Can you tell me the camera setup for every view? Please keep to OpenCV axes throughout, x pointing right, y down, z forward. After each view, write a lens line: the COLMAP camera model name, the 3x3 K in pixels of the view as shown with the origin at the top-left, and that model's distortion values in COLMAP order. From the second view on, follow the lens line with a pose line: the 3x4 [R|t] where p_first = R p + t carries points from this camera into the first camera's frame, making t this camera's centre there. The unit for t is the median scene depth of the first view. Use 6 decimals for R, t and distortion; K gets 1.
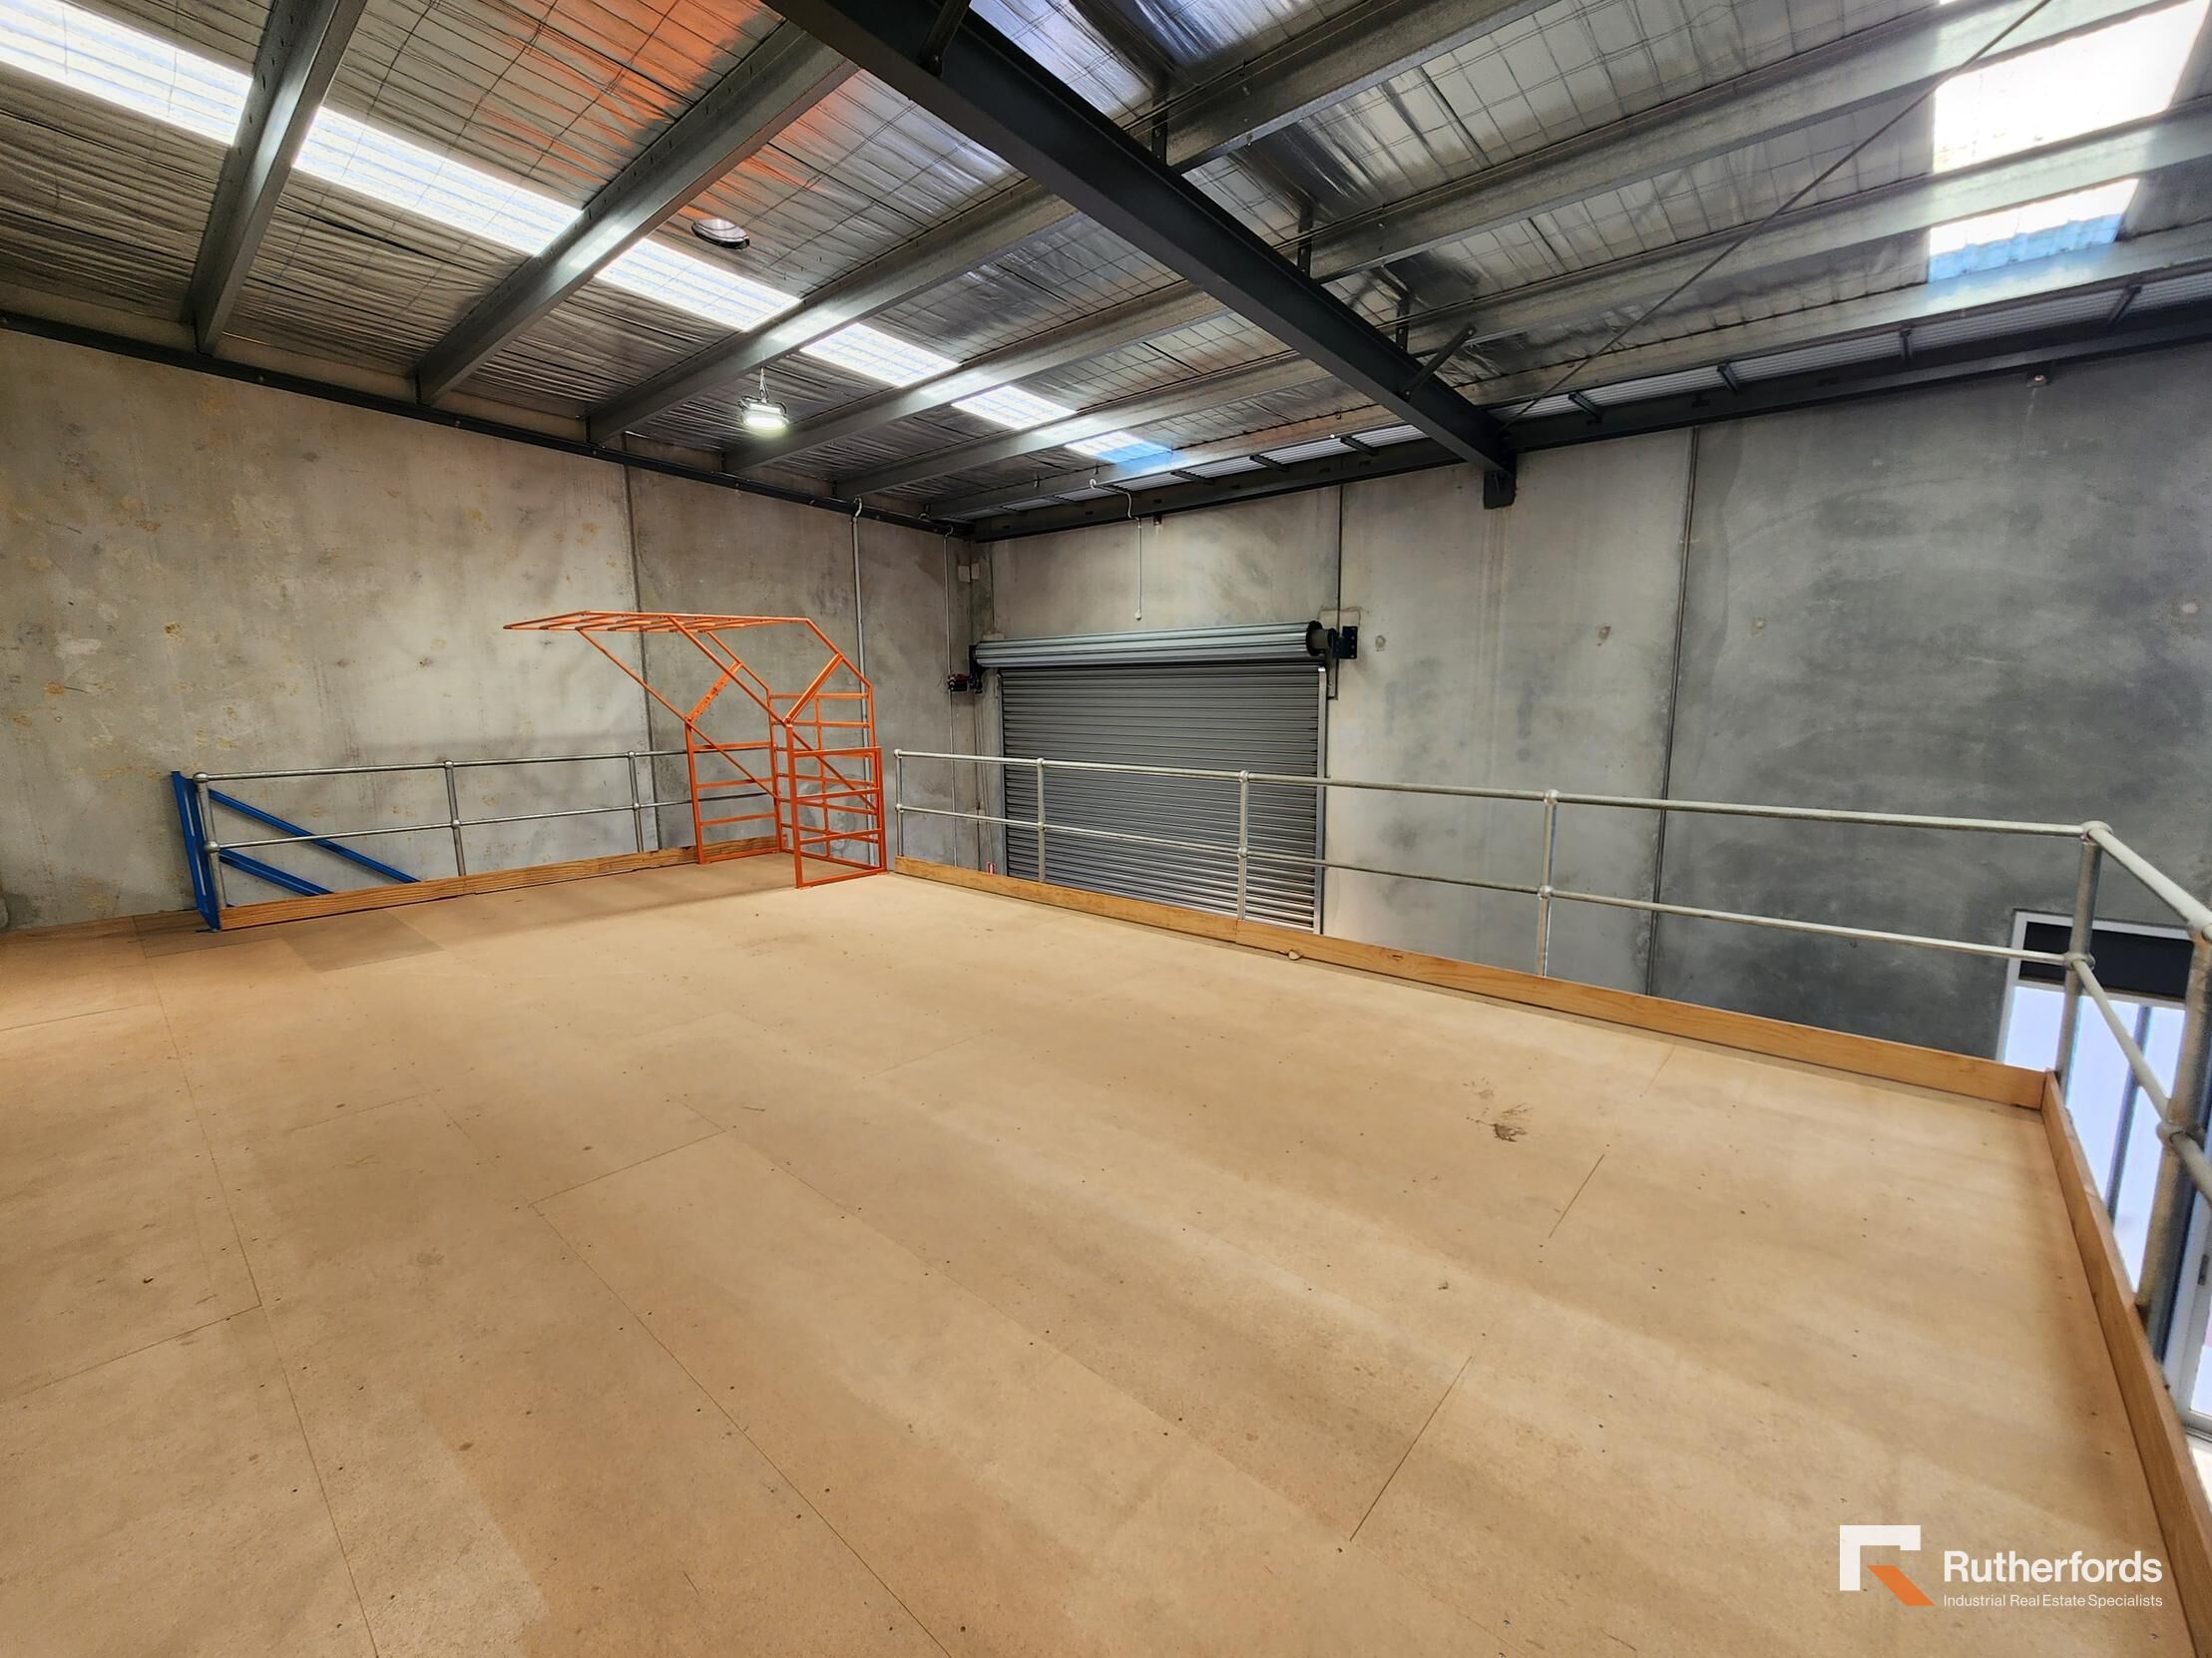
lens RADIAL K [[903.8, 0, 1122.3], [0, 903.8, 834.0], [0, 0, 1]] dist [0.000339, -0.000818]
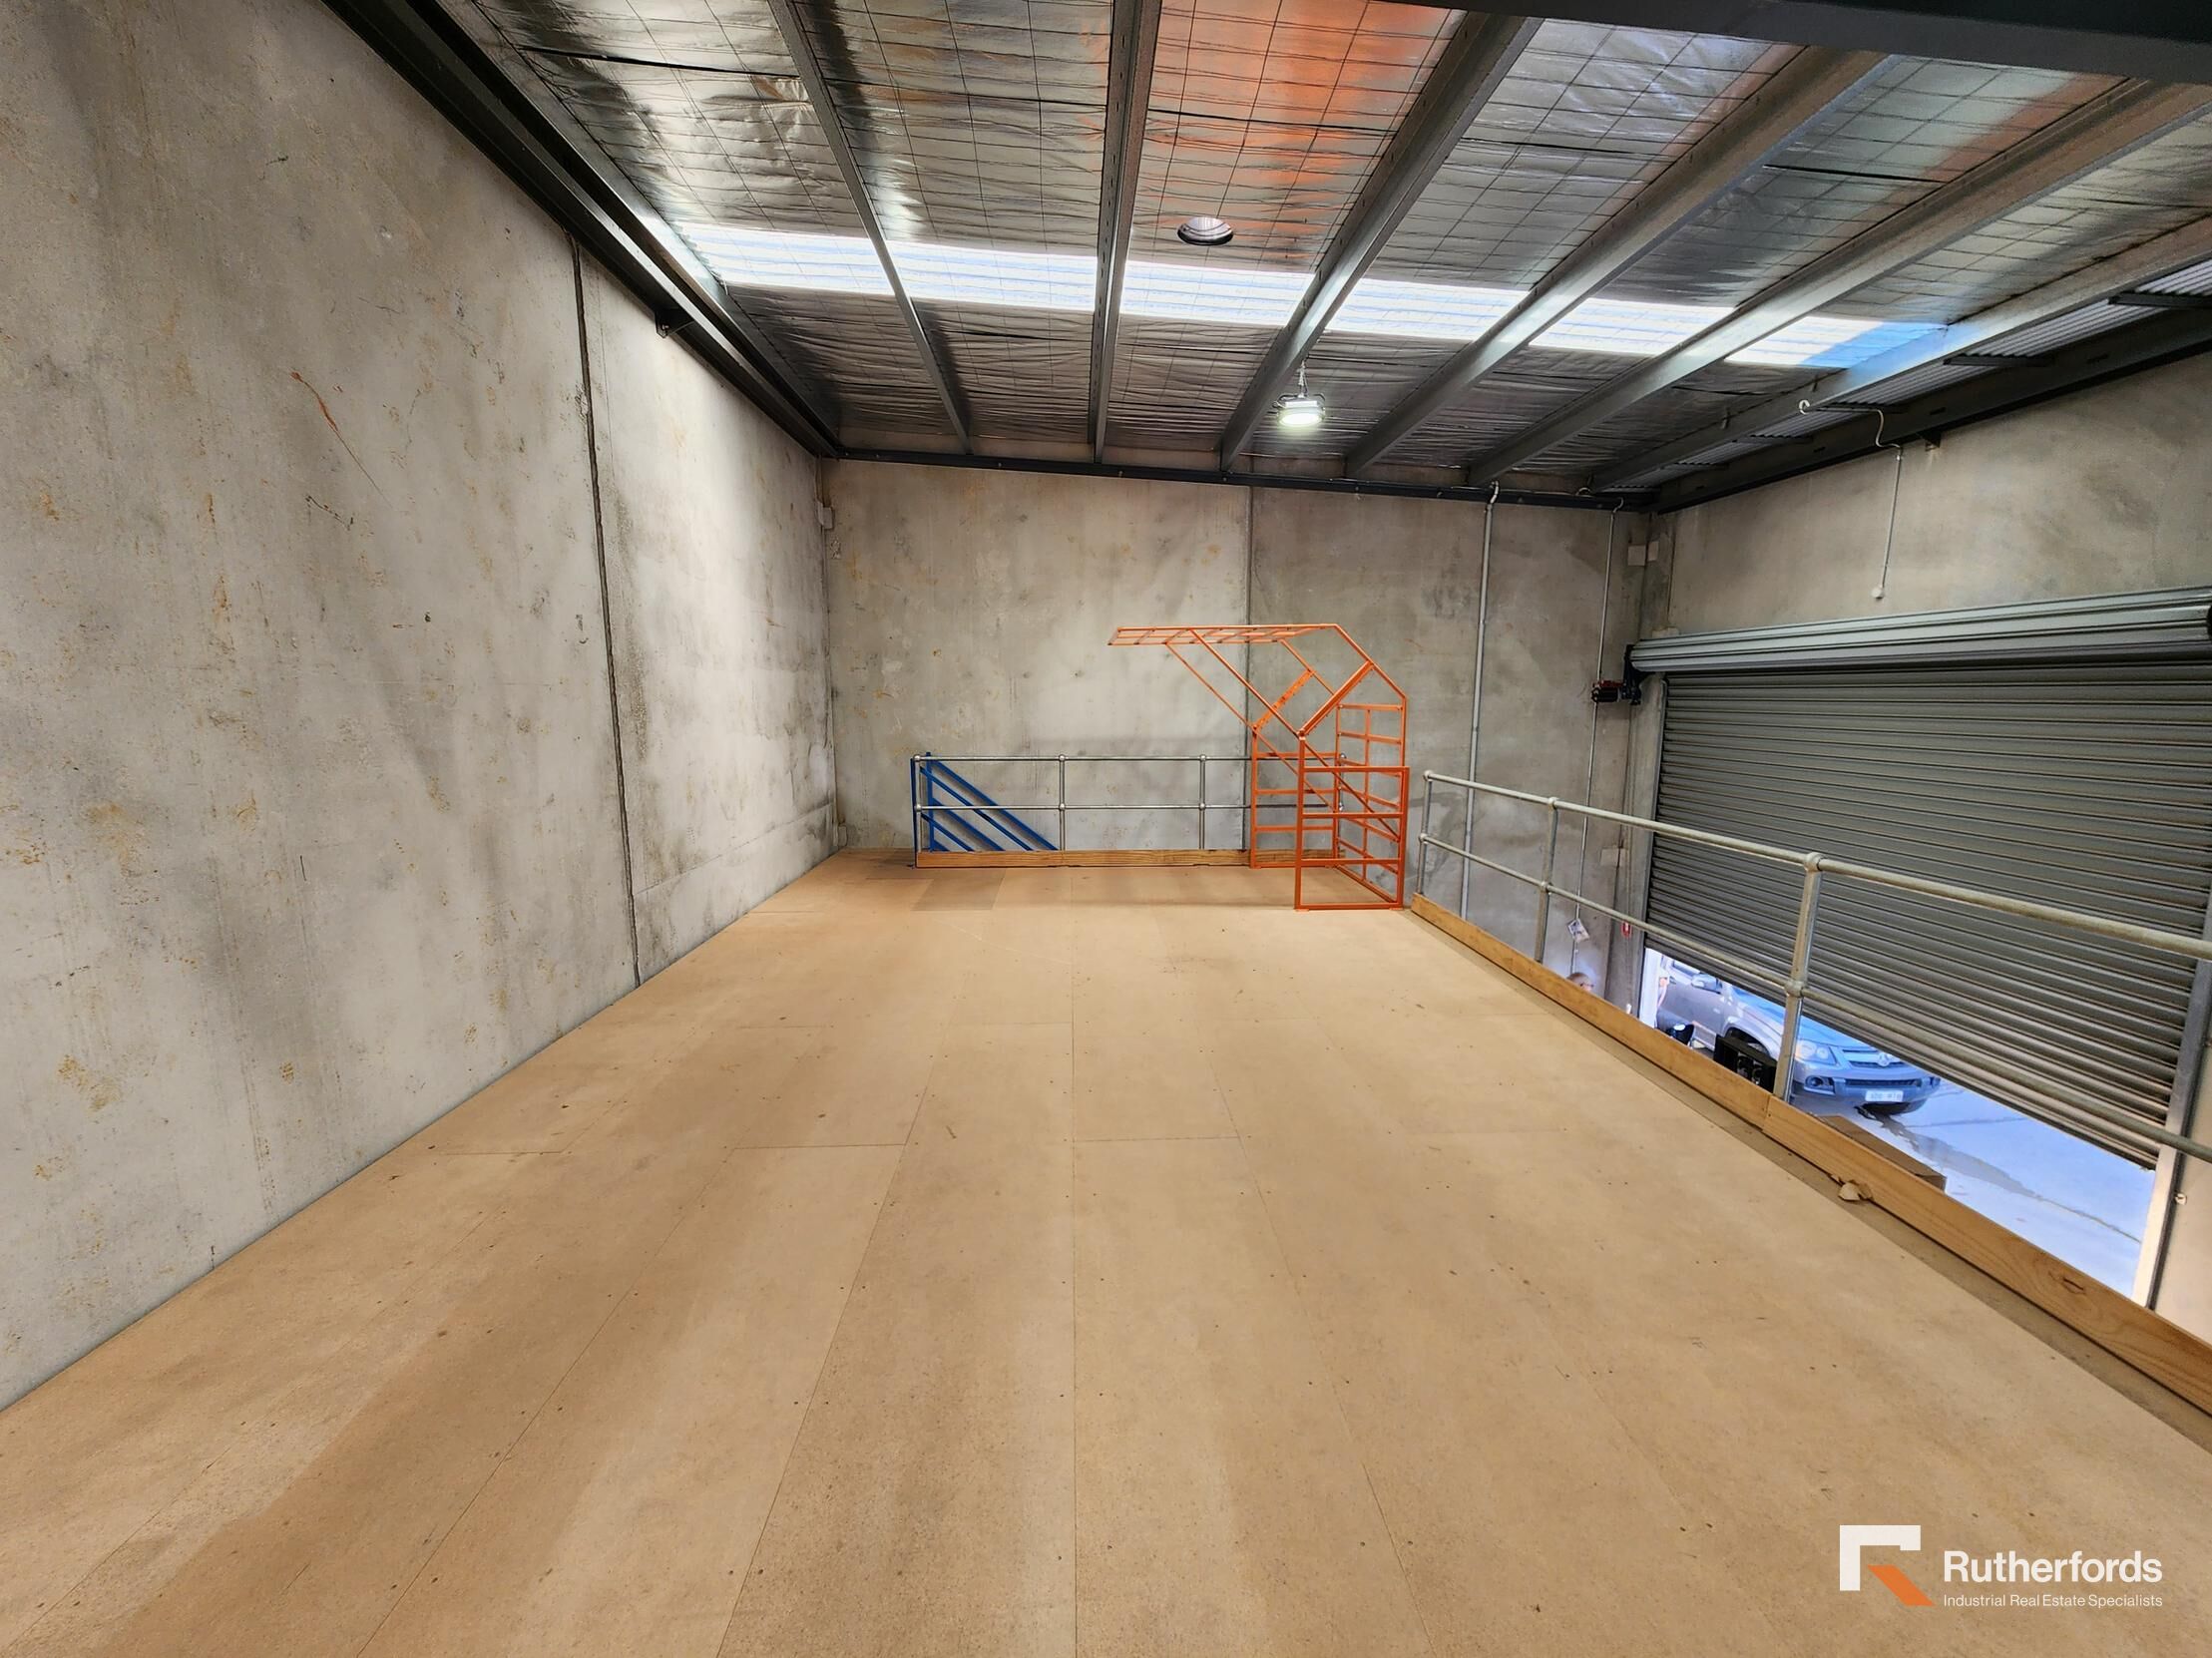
lens RADIAL K [[903.8, 0, 1117.2], [0, 903.8, 837.3], [0, 0, 1]] dist [0.000339, -0.000818]
pose [[0.689383, 0.120453, -0.714313, 0.163136], [-0.120250, 0.991426, 0.051129, -0.037149], [0.714347, 0.050649, 0.697957, 0.180940]]
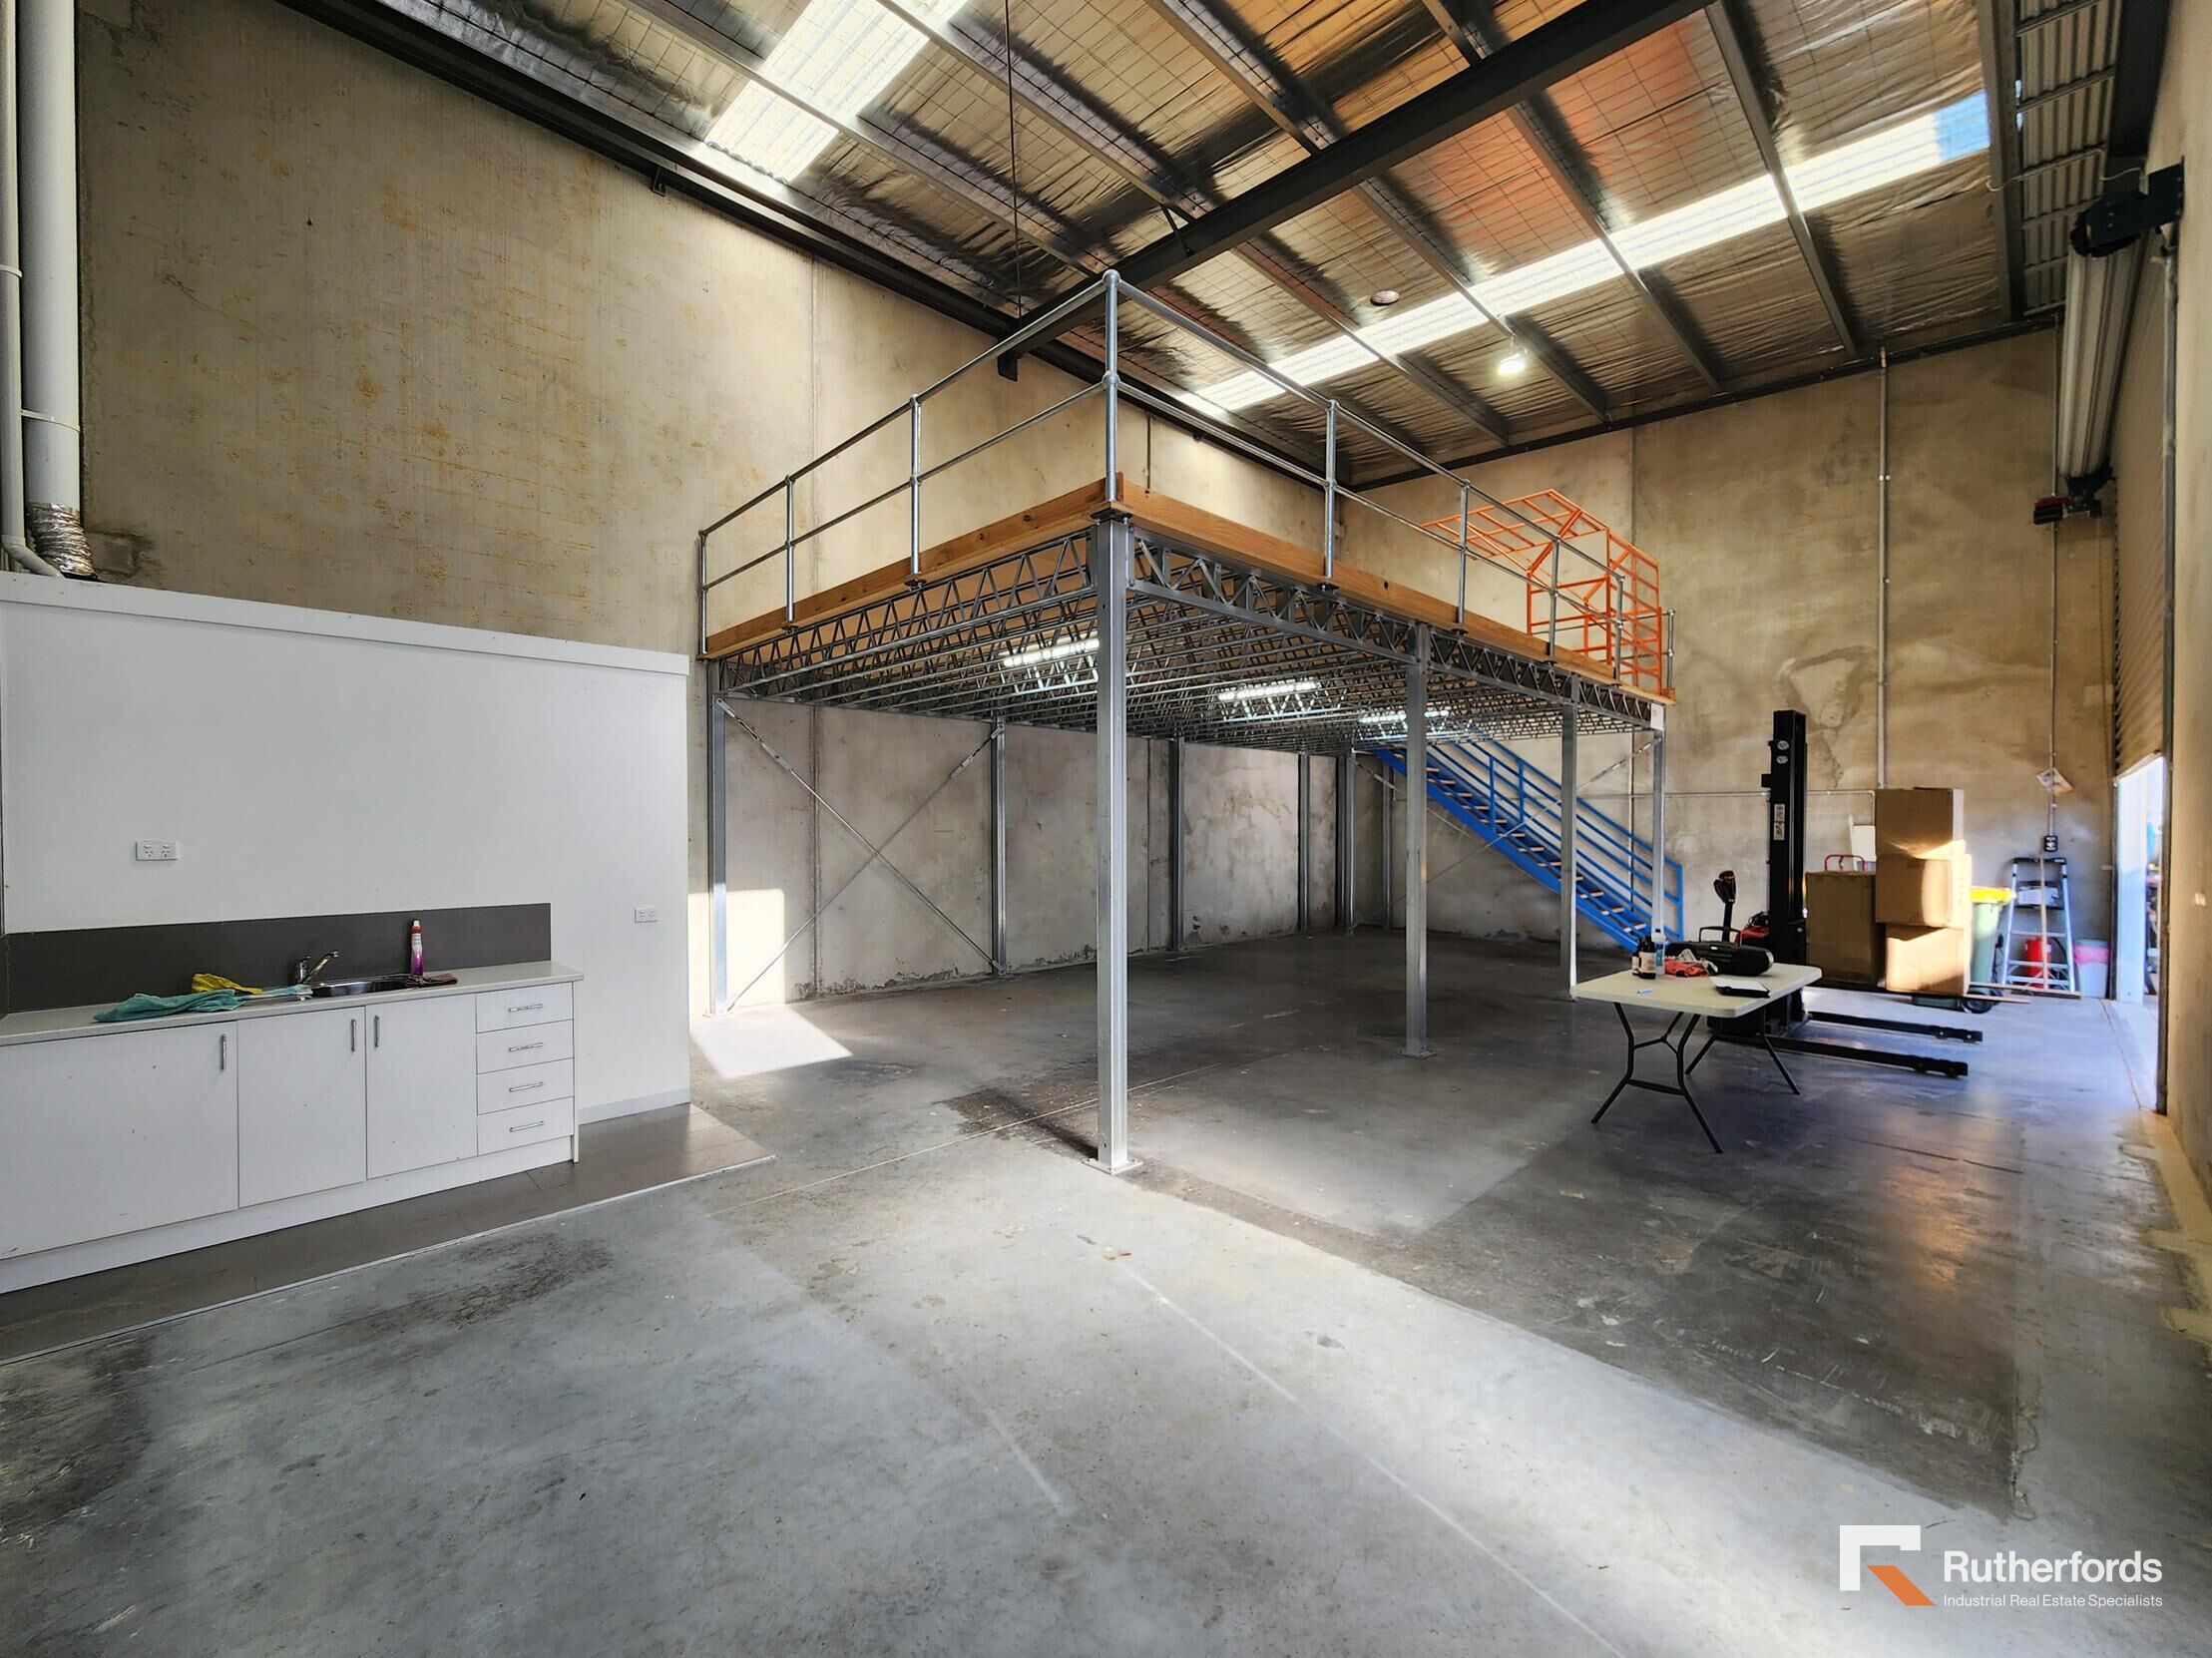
lens RADIAL K [[903.8, 0, 1107.1], [0, 903.8, 837.9], [0, 0, 1]] dist [0.000339, -0.000818]
pose [[-0.083849, 0.021937, -0.996237, 0.941480], [-0.156023, 0.987138, 0.034868, 0.293470], [0.984188, 0.158360, -0.079347, 0.469010]]
